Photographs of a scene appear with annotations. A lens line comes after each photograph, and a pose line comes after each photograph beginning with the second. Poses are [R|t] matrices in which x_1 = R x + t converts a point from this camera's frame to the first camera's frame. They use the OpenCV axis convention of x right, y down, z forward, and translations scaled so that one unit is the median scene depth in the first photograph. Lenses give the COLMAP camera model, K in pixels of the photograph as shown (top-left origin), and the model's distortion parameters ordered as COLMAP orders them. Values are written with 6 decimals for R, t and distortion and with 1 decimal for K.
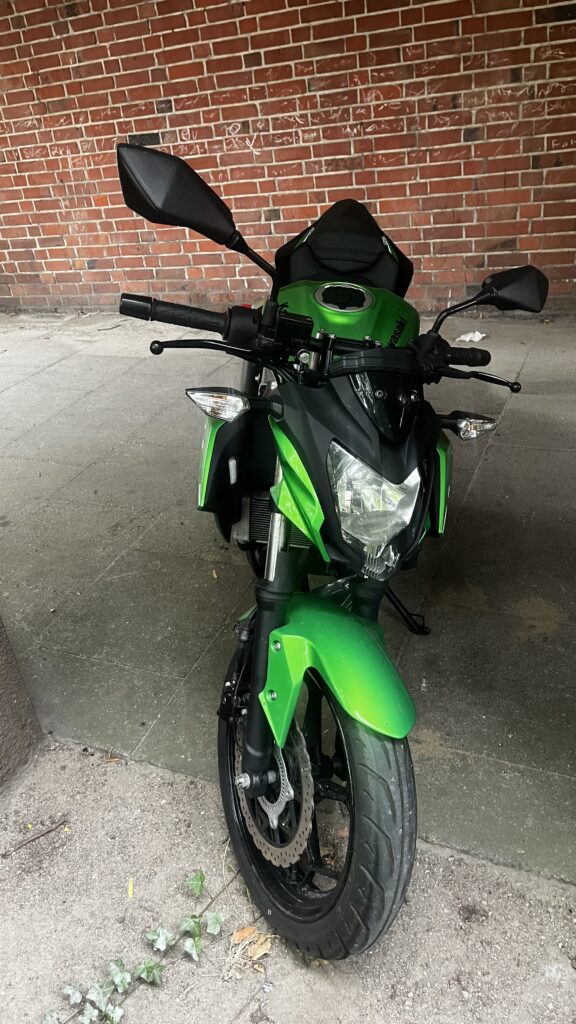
lens RADIAL K [[827.8, 0, 328.6], [0, 827.8, 512.0], [0, 0, 1]] dist [0.071484, -0.119043]
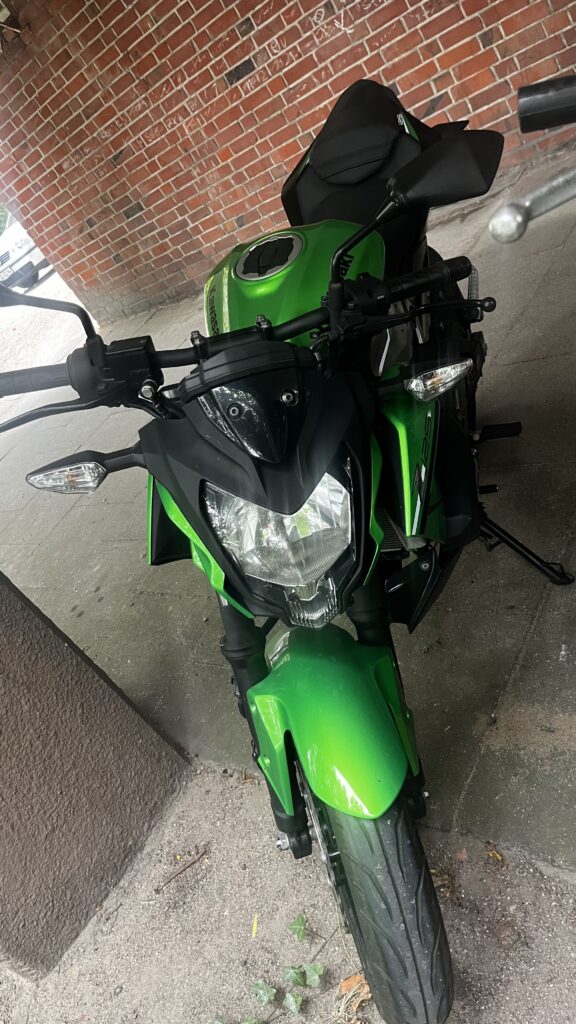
lens RADIAL K [[827.8, 0, 328.6], [0, 827.8, 512.0], [0, 0, 1]] dist [0.071484, -0.119043]
pose [[0.880295, -0.216854, -0.421966, 0.154539], [0.277912, 0.956550, 0.088191, -0.032946], [0.384507, -0.194904, 0.902312, 0.105626]]
